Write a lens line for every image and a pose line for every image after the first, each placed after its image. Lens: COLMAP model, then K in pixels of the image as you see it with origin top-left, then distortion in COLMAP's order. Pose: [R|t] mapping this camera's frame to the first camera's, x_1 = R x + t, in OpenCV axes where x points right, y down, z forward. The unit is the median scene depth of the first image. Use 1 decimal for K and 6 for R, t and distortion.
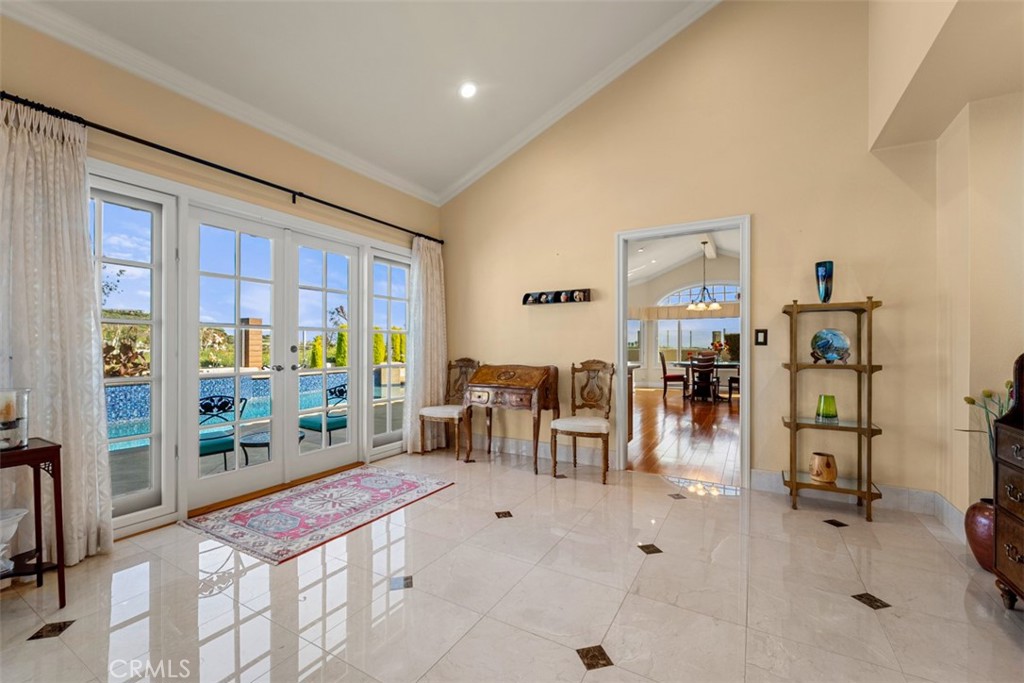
lens RADIAL K [[426.0, 0, 505.6], [0, 426.0, 346.1], [0, 0, 1]] dist [-0.001582, -0.000895]
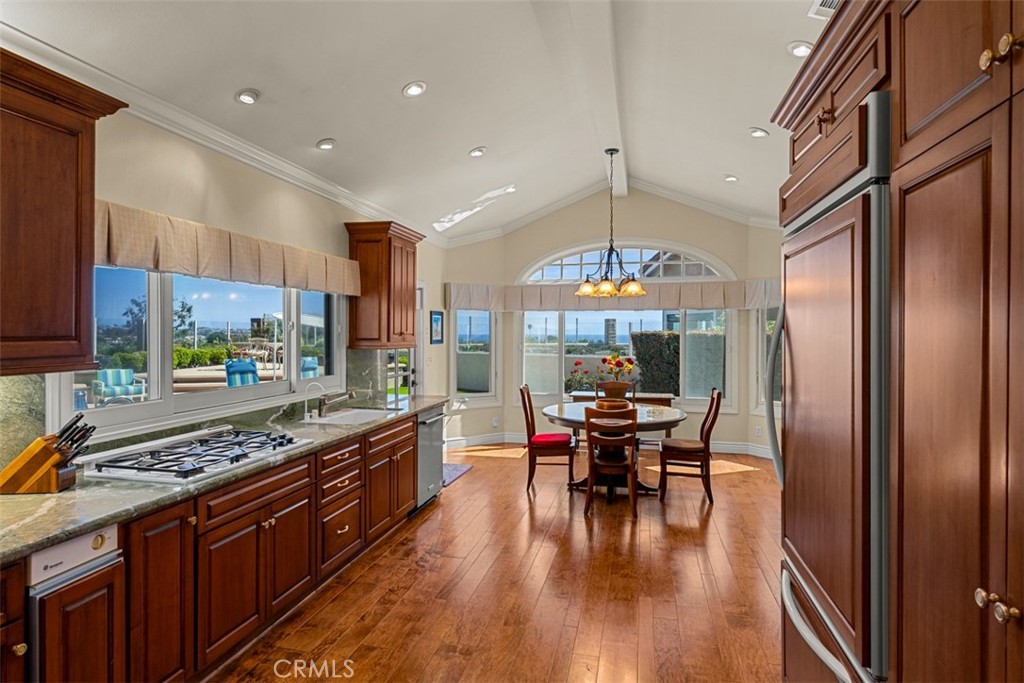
lens RADIAL K [[567.3, 0, 510.8], [0, 567.3, 327.5], [0, 0, 1]] dist [-0.000442, -0.000006]
pose [[0.956049, 0.001985, 0.293199, 0.177787], [-0.000889, 0.999992, -0.003873, -0.047746], [-0.293205, 0.003442, 0.956043, 0.434442]]
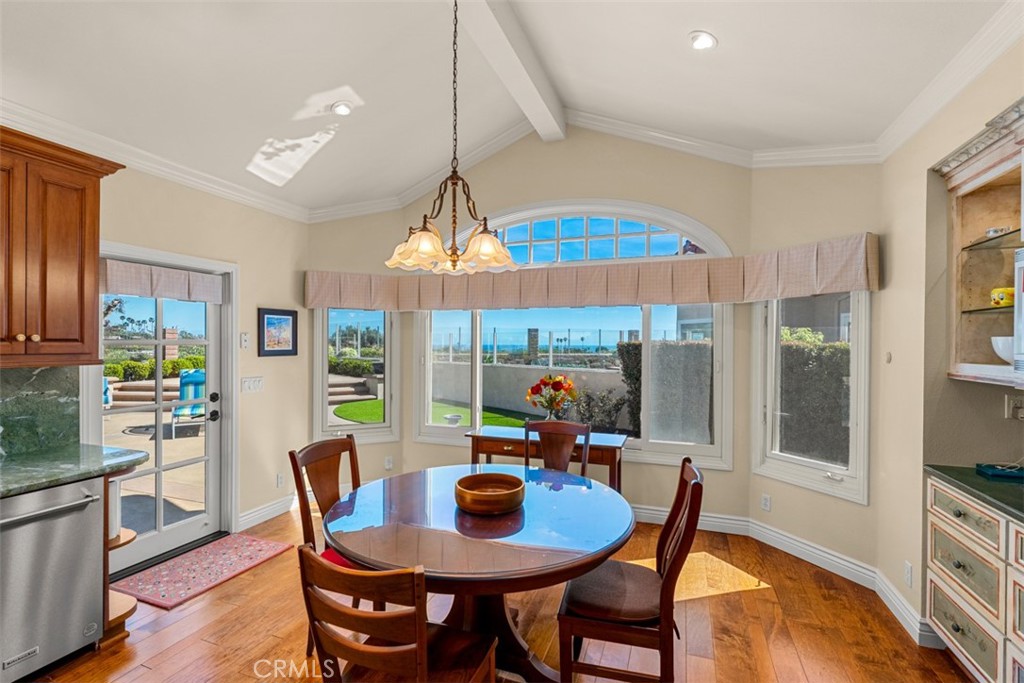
lens RADIAL K [[473.6, 0, 508.8], [0, 473.6, 345.0], [0, 0, 1]] dist [-0.001274, 0.000488]
pose [[0.984995, 0.002196, 0.172567, 0.446349], [-0.003627, 0.999962, 0.007978, -0.043313], [-0.172543, -0.008485, 0.984965, 0.722199]]
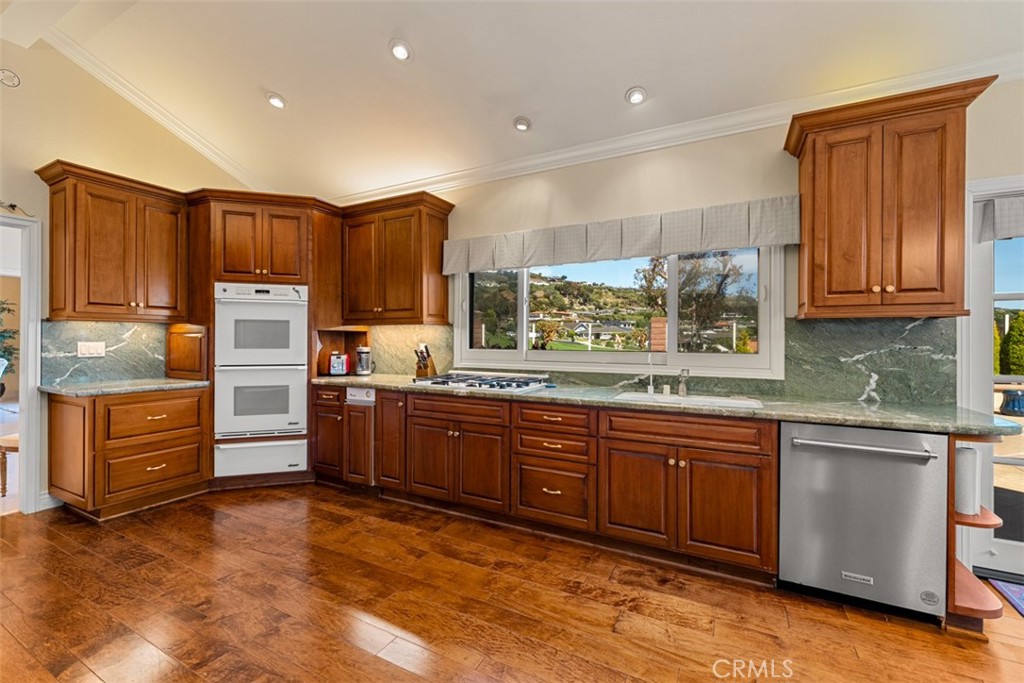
lens RADIAL K [[424.7, 0, 505.8], [0, 424.7, 338.5], [0, 0, 1]] dist [-0.001099, -0.000600]
pose [[0.038260, -0.003630, -0.999261, 0.468525], [-0.002319, 0.999990, -0.003721, -0.015670], [0.999265, 0.002459, 0.038251, 0.789883]]
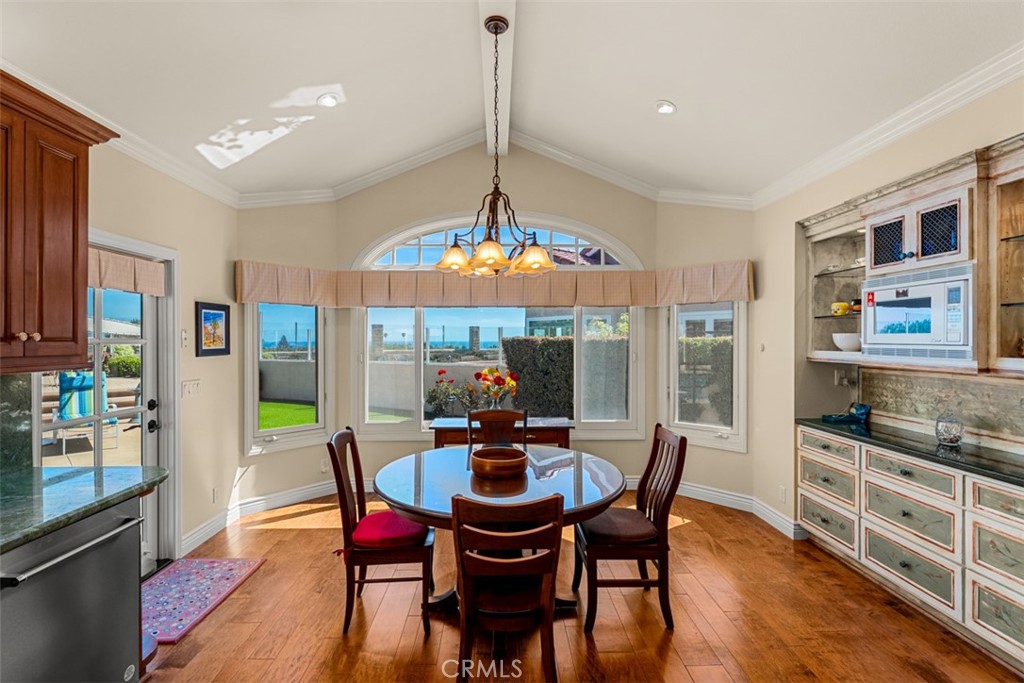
lens RADIAL K [[472.6, 0, 510.4], [0, 472.6, 340.4], [0, 0, 1]] dist [0.002519, 0.000278]
pose [[0.851172, -0.004412, 0.524868, 0.312027], [0.001225, 0.999979, 0.006420, -0.043660], [-0.524885, -0.004822, 0.851159, 0.729773]]
